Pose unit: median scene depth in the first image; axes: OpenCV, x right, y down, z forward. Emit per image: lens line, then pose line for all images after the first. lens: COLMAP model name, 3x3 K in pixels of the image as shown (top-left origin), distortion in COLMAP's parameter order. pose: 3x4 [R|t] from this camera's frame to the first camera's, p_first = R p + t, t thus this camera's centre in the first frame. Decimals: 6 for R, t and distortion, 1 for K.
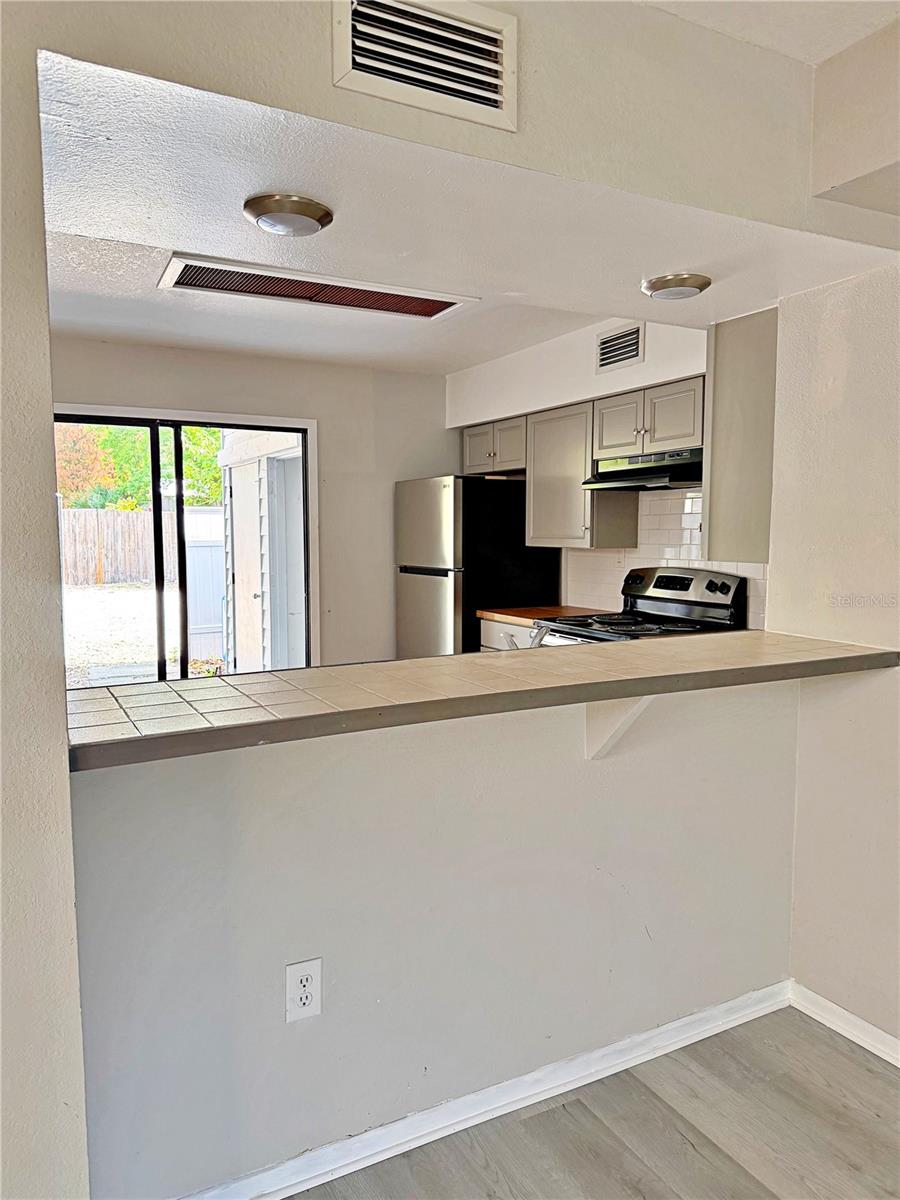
lens RADIAL K [[850.2, 0, 450.0], [0, 850.2, 600.0], [0, 0, 1]] dist [0.068127, -0.103285]
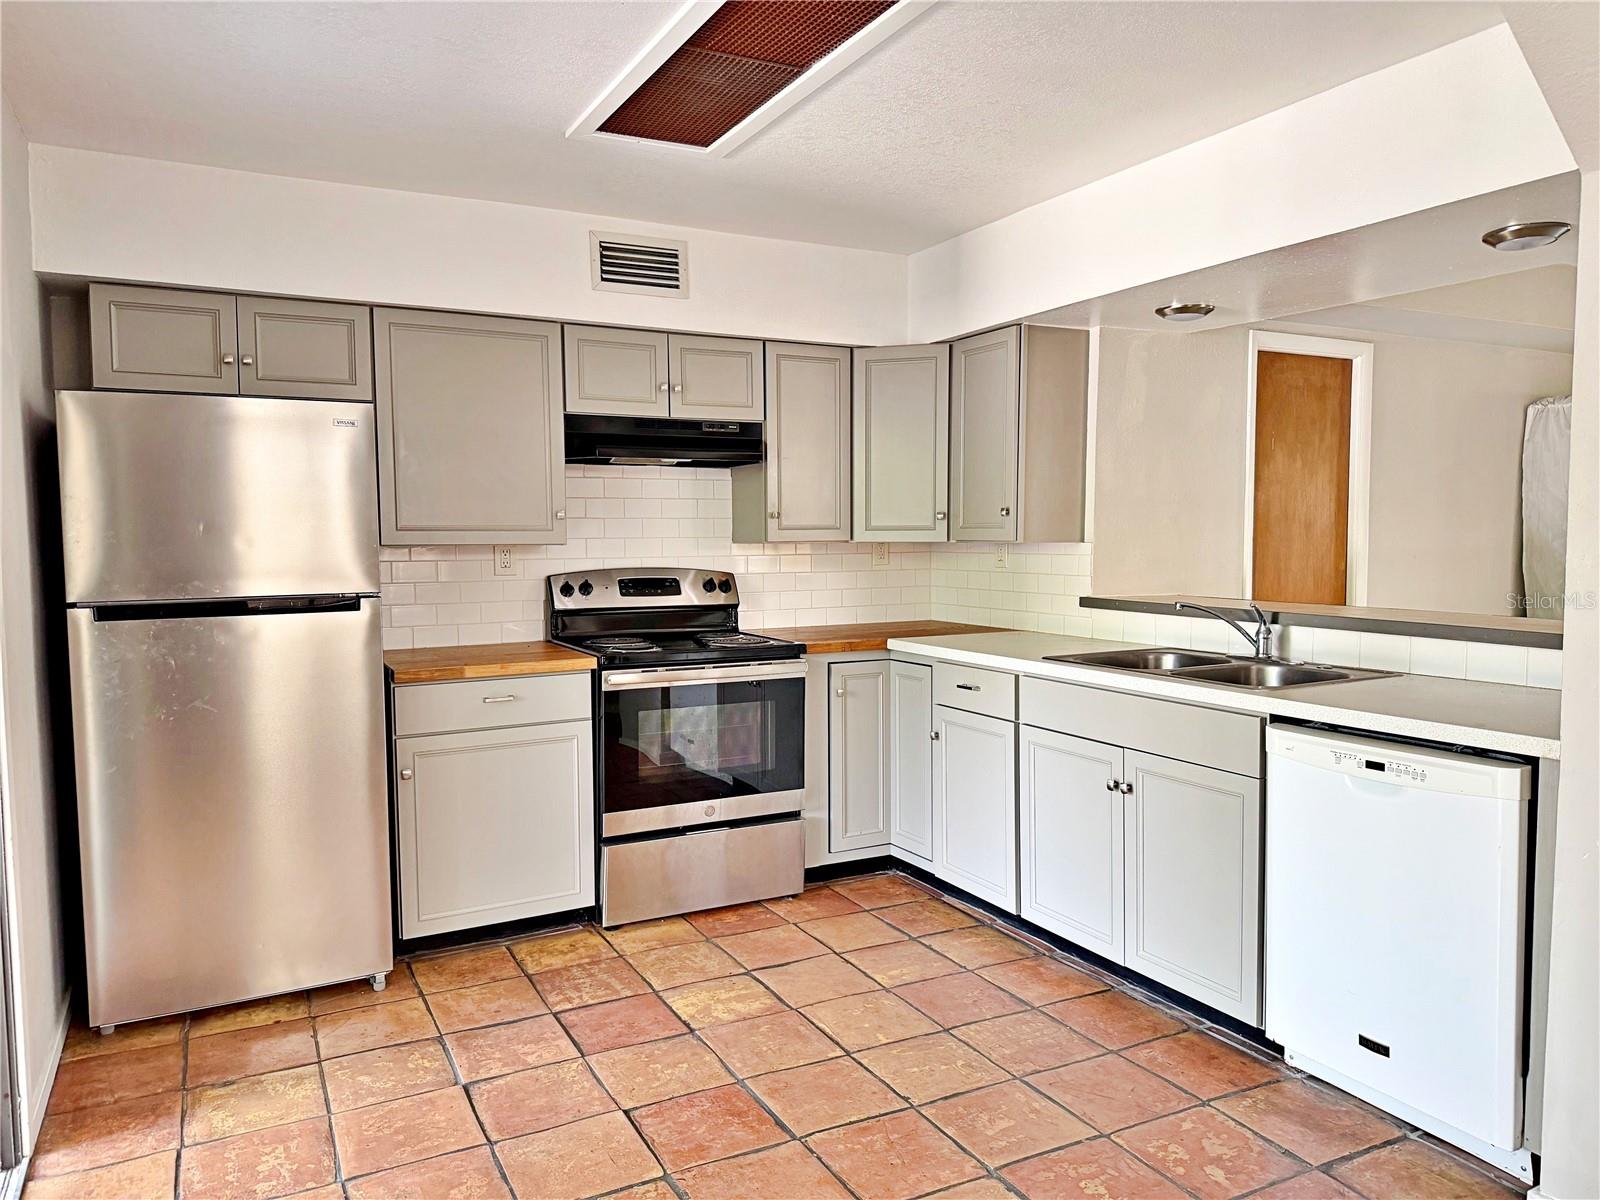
lens RADIAL K [[1133.5, 0, 800.4], [0, 1133.5, 605.1], [0, 0, 1]] dist [0.068127, -0.103285]
pose [[0.005594, -0.066729, 0.997755, -0.792013], [0.094305, 0.993359, 0.065907, -0.060971], [-0.995528, 0.093725, 0.011850, 0.888623]]
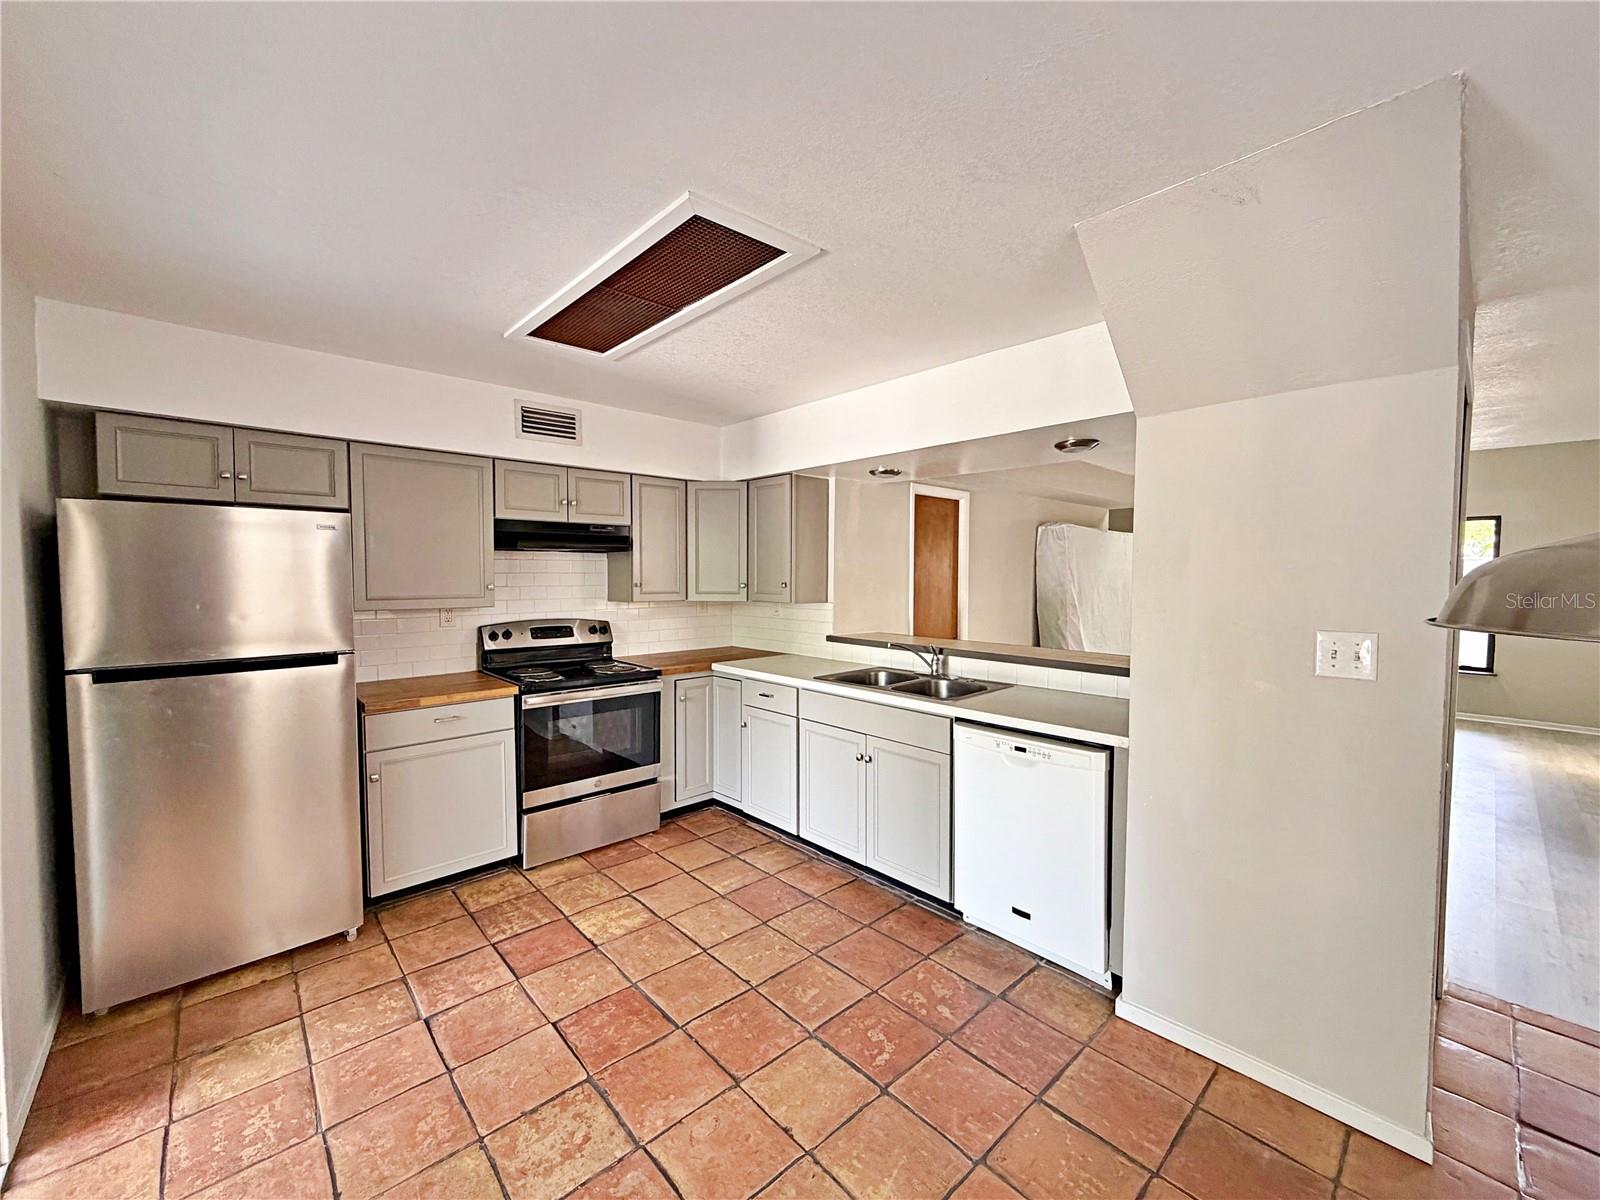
lens RADIAL K [[644.6, 0, 800.0], [0, 644.6, 600.0], [0, 0, 1]] dist [-0.000785, -0.000369]
pose [[-0.255560, -0.041265, 0.965912, -0.703273], [0.082416, 0.994522, 0.064293, -0.096396], [-0.963274, 0.096038, -0.250759, 0.926887]]
